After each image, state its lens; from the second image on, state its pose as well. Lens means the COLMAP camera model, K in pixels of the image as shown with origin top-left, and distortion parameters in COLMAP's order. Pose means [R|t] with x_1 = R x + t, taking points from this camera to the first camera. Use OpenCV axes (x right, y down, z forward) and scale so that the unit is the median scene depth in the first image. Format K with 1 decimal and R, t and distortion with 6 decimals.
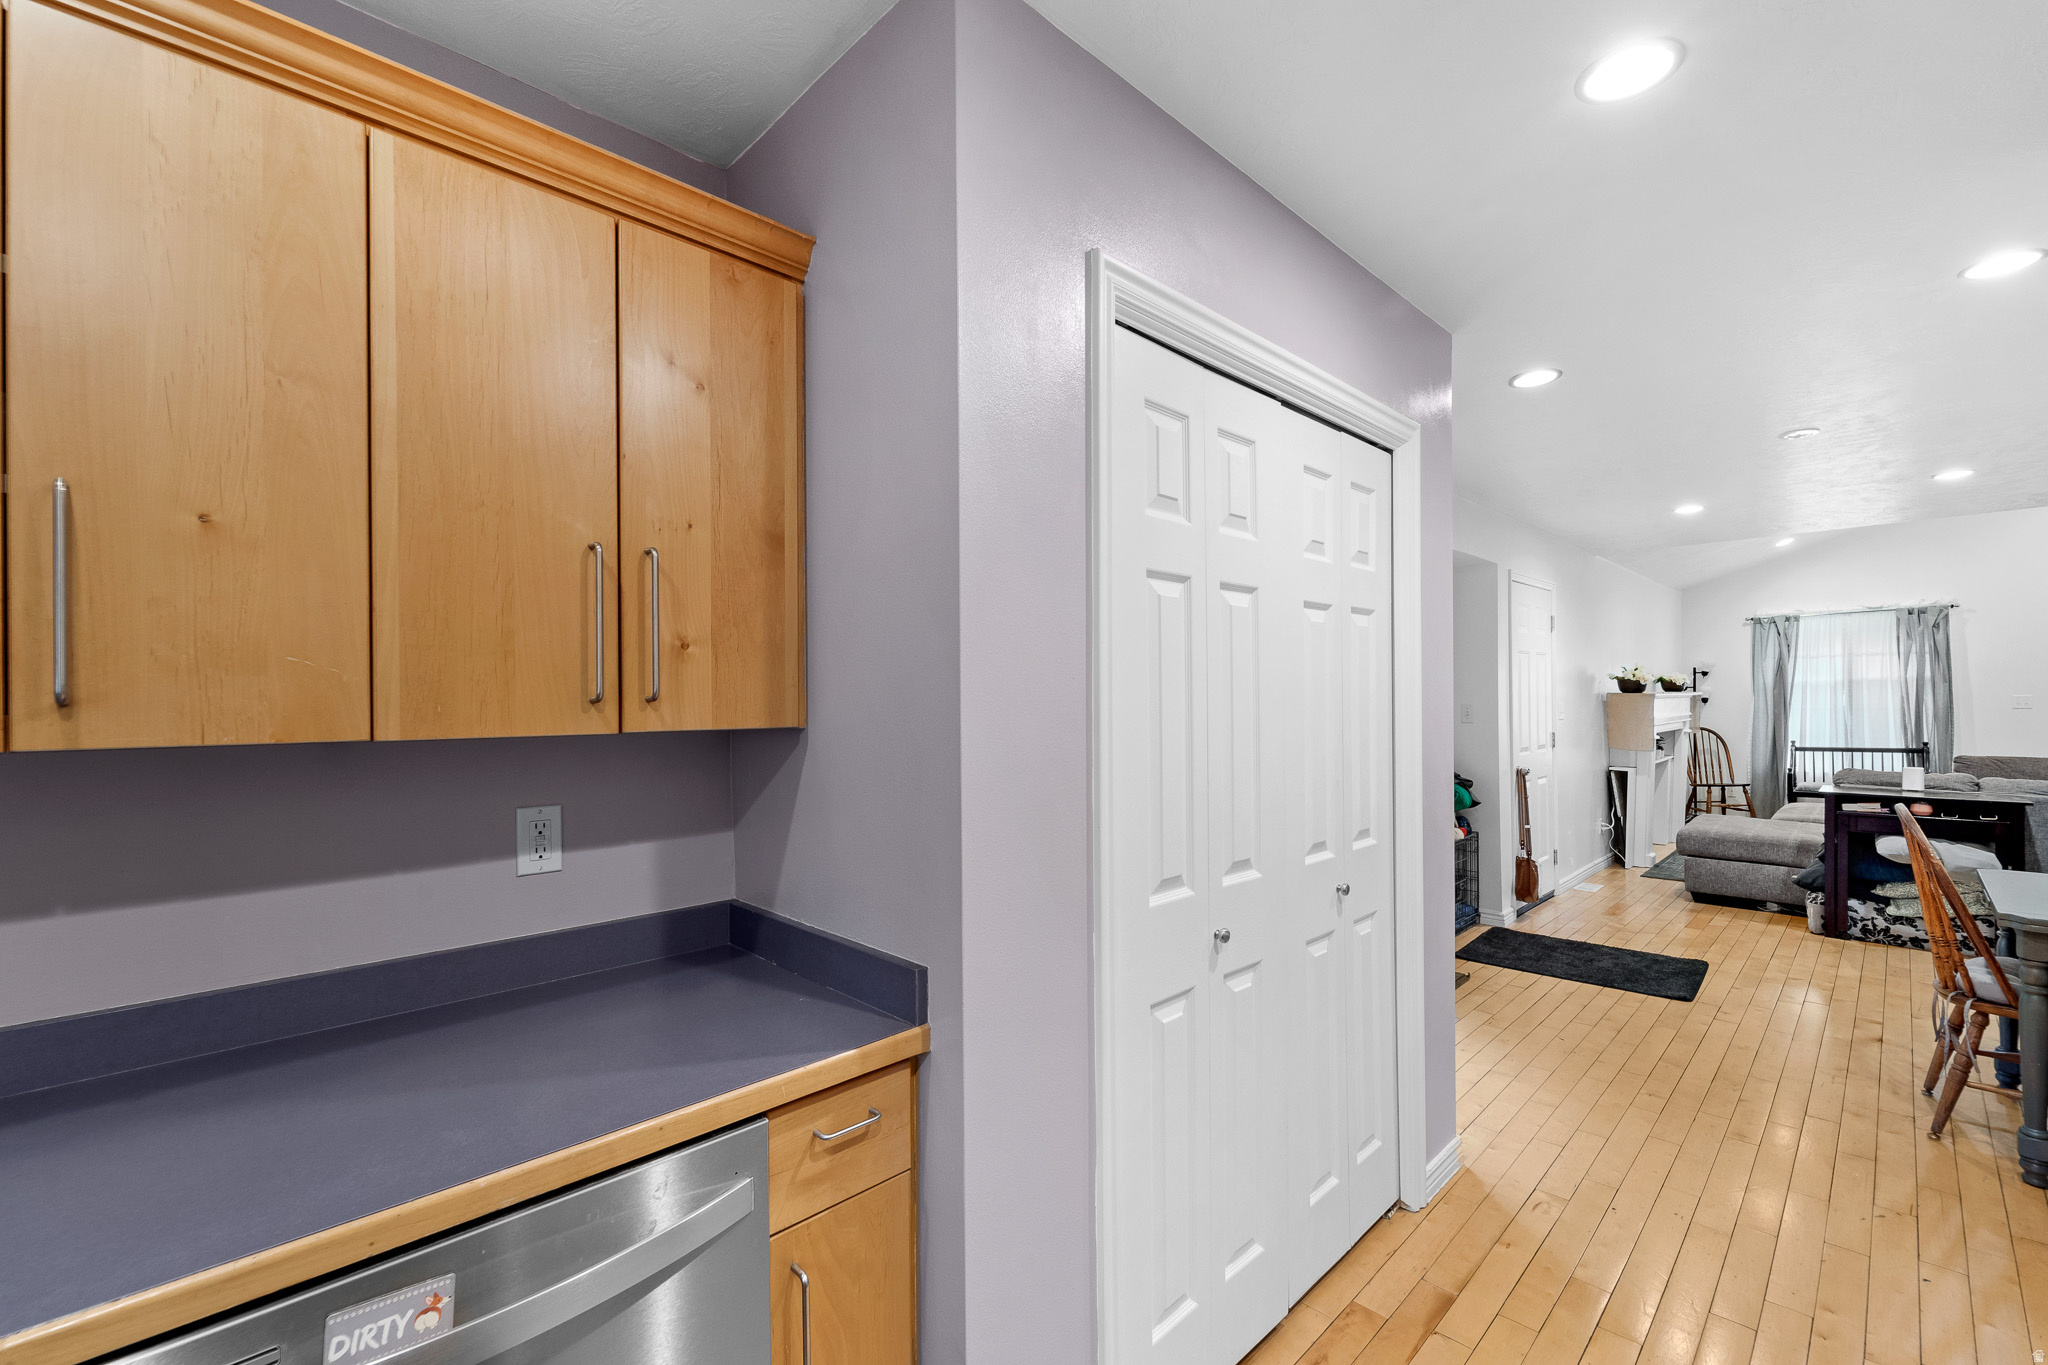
lens RADIAL K [[878.2, 0, 1024.7], [0, 878.2, 703.3], [0, 0, 1]] dist [0.000637, 0.000105]
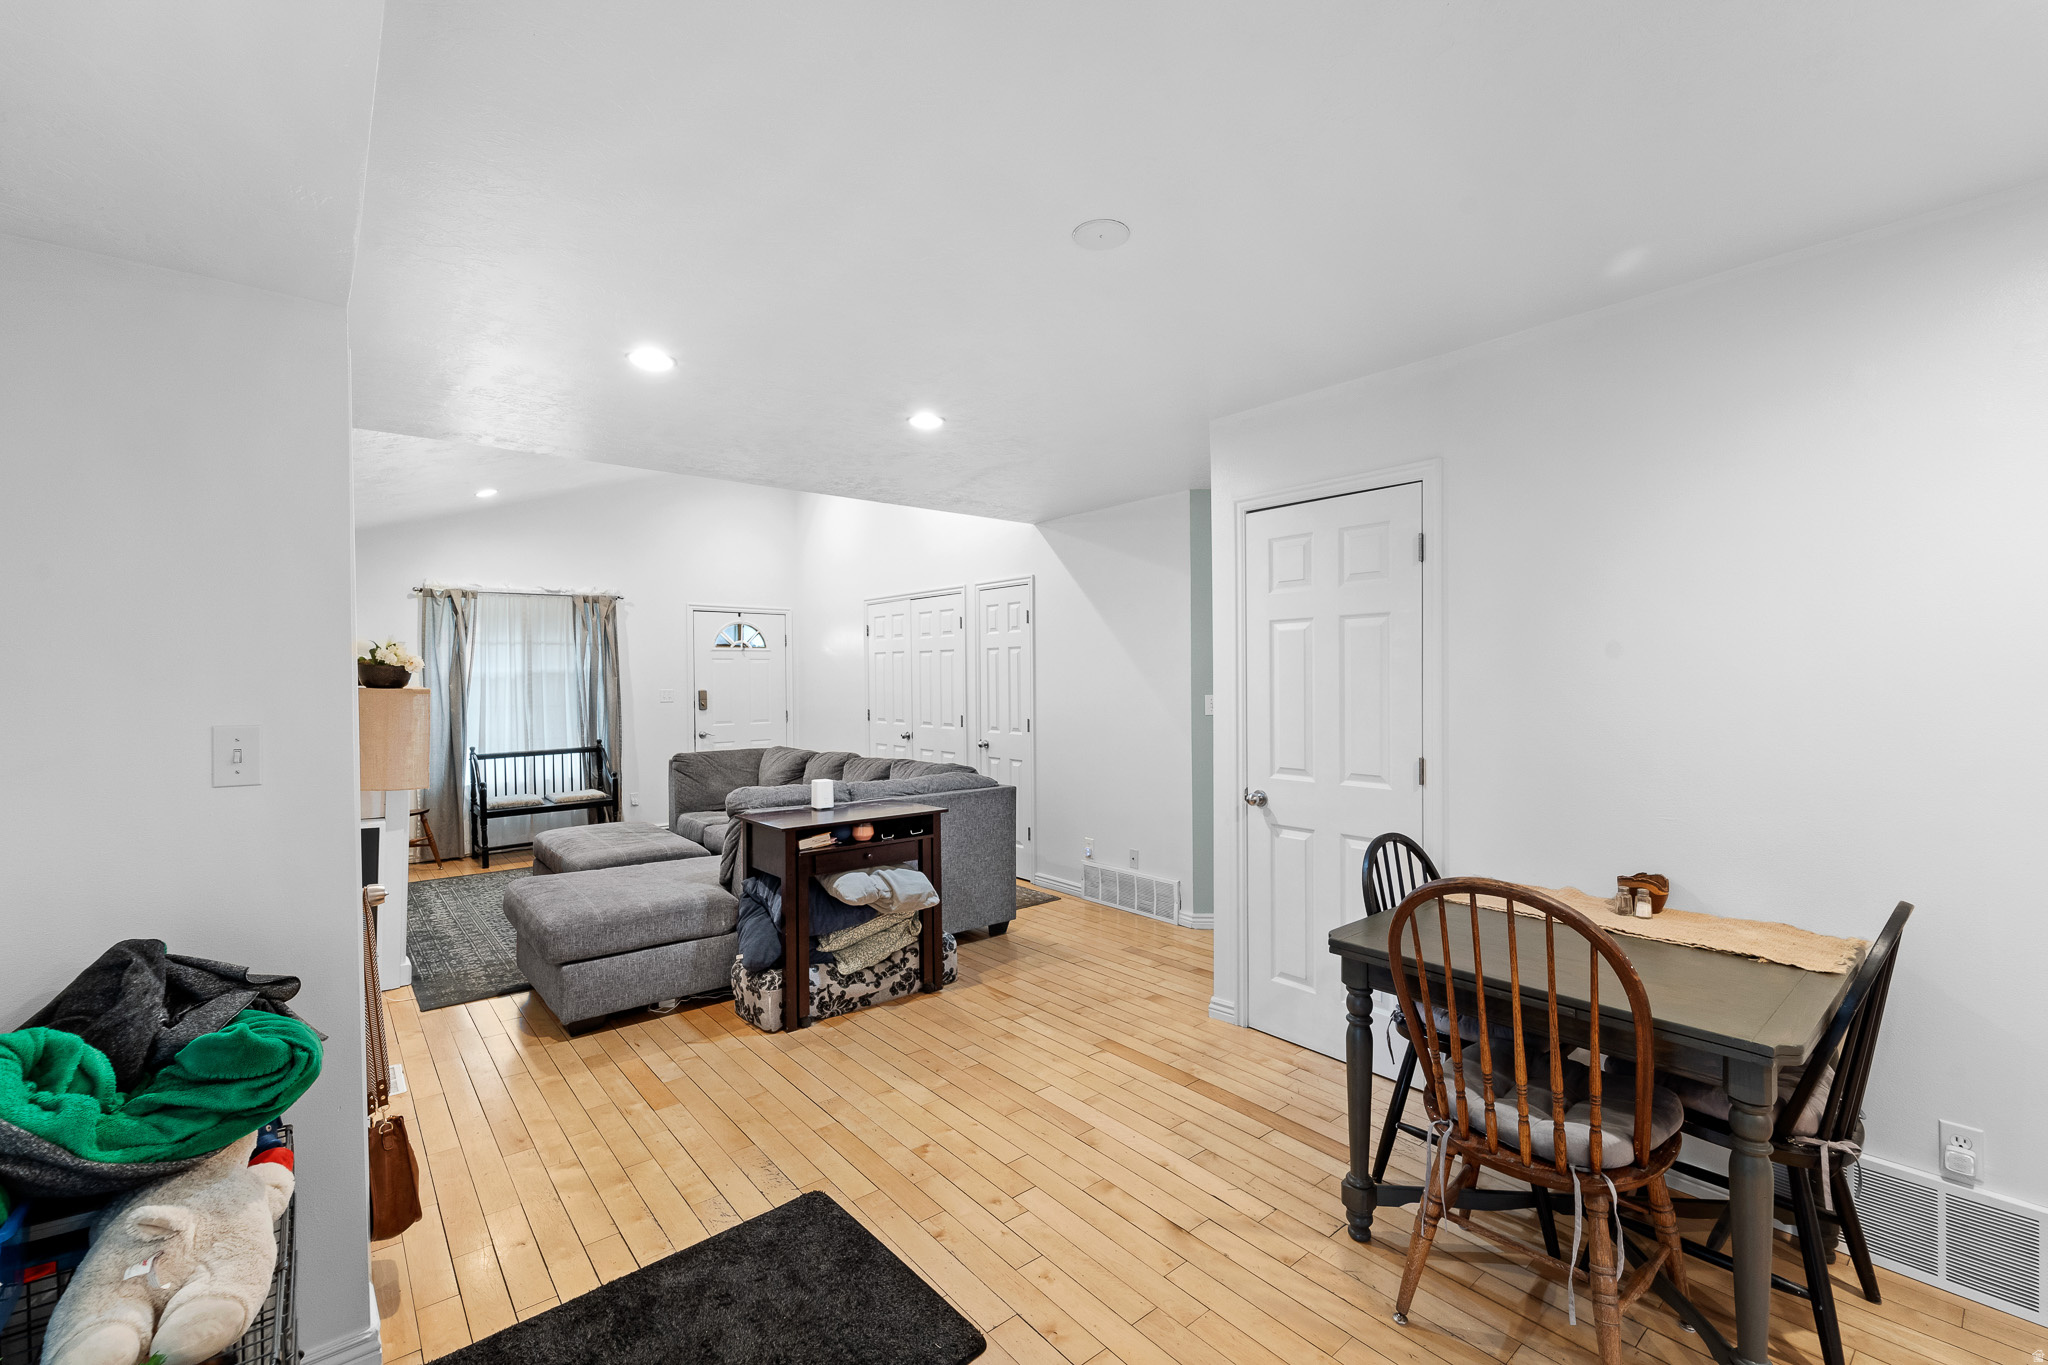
lens RADIAL K [[847.3, 0, 1032.4], [0, 847.3, 688.2], [0, 0, 1]] dist [0.000267, -0.000002]
pose [[0.071779, -0.001245, 0.997420, 0.152119], [0.010993, 0.999939, 0.000457, -0.006285], [-0.997360, 0.010932, 0.071788, 0.467704]]
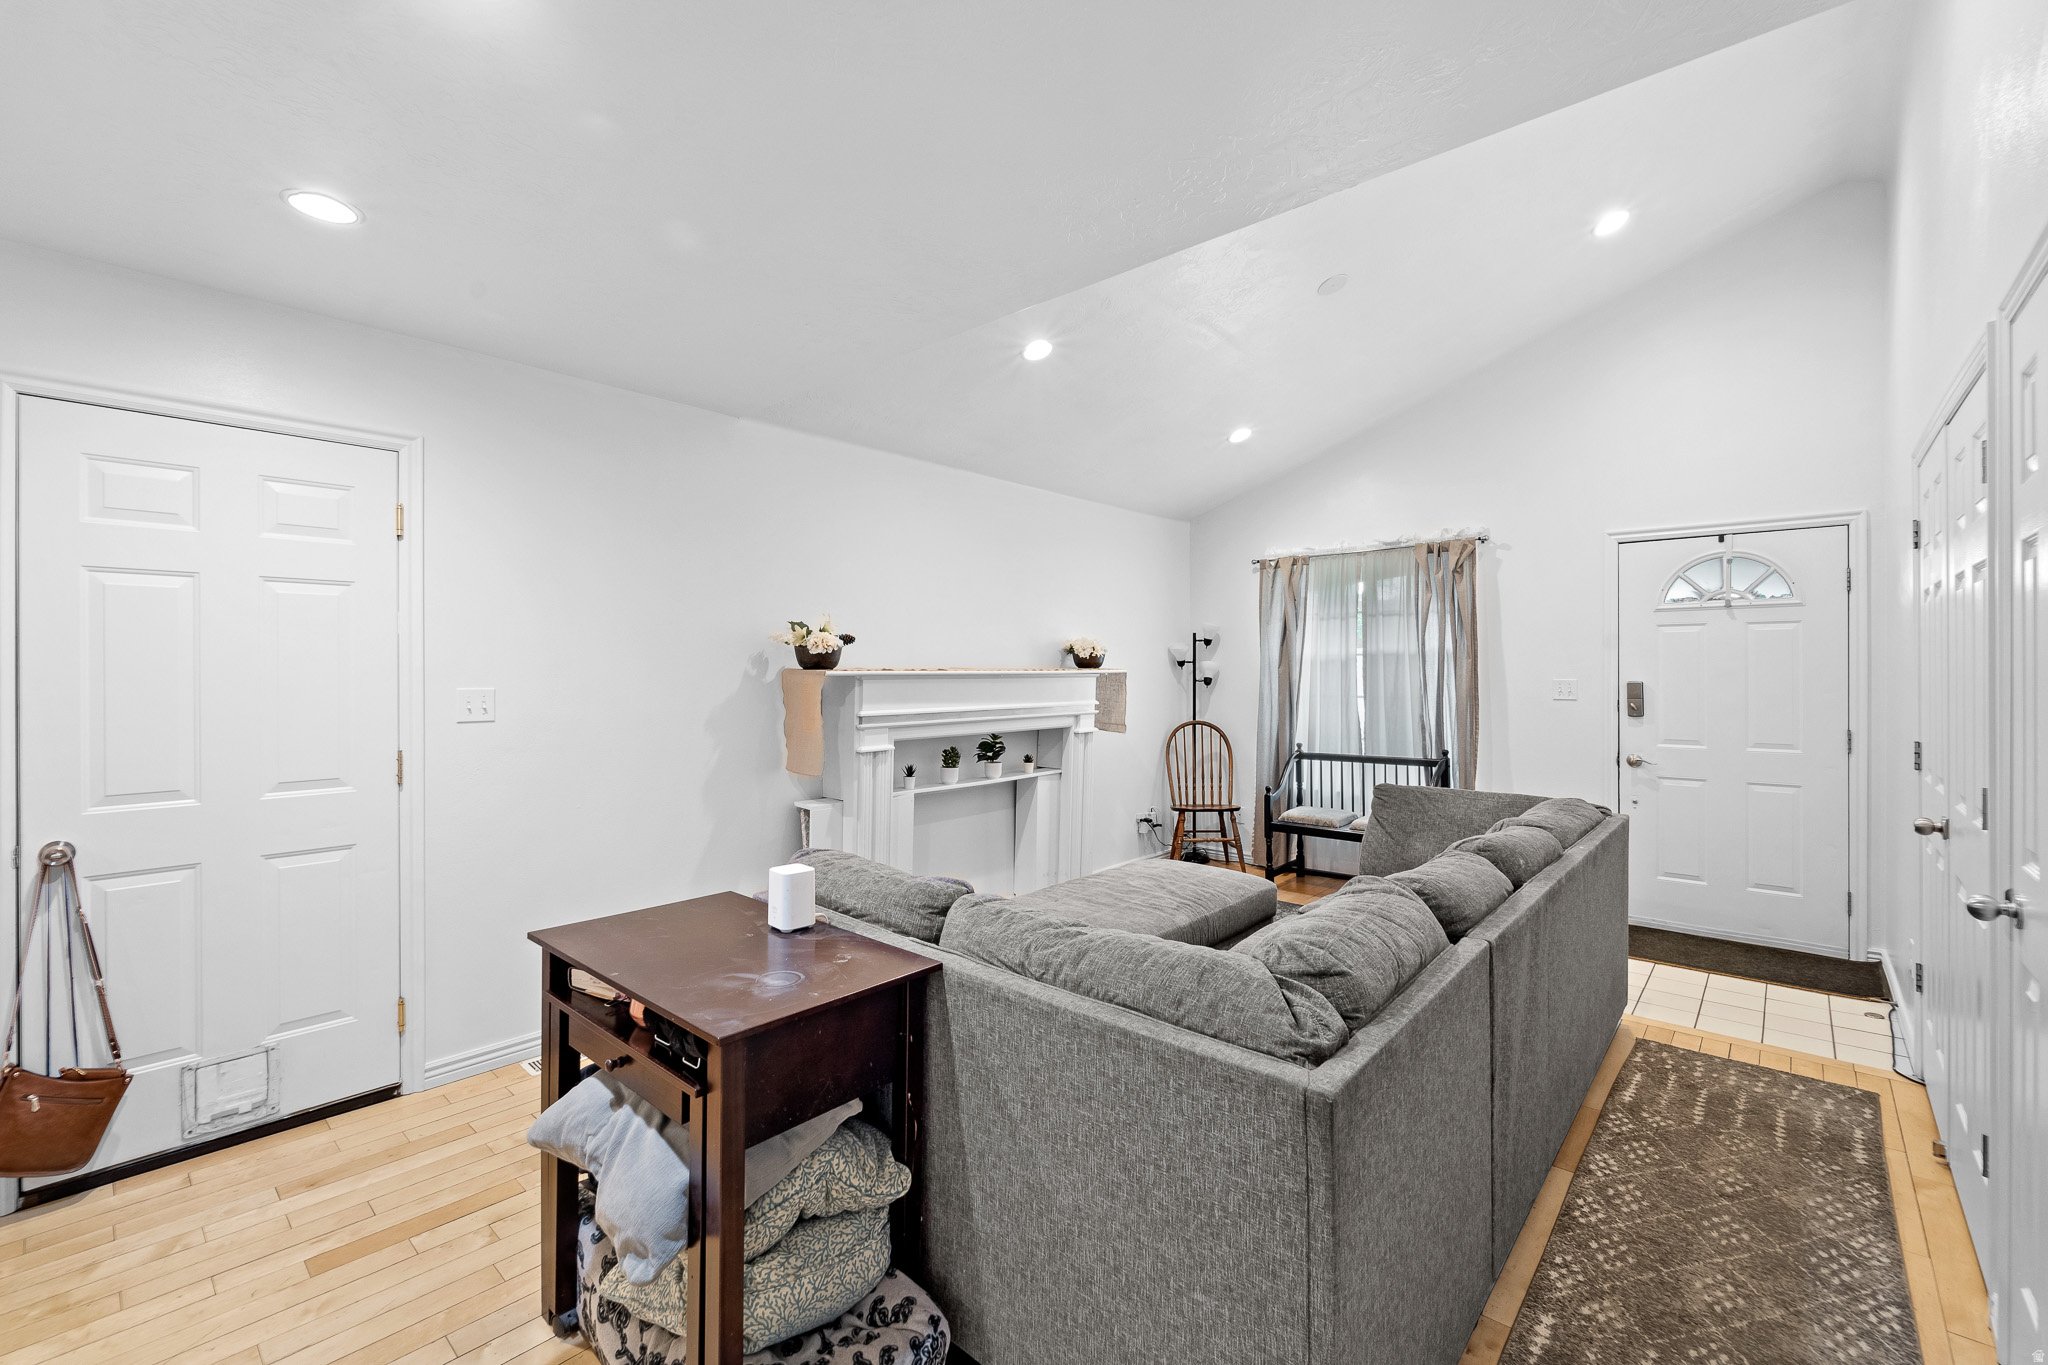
lens RADIAL K [[862.9, 0, 1031.5], [0, 862.9, 676.8], [0, 0, 1]] dist [-0.000485, -0.000030]
pose [[0.997590, 0.009538, 0.068731, 0.671854], [-0.009821, 0.999945, 0.003768, -0.009253], [-0.068691, -0.004433, 0.997628, 0.385408]]
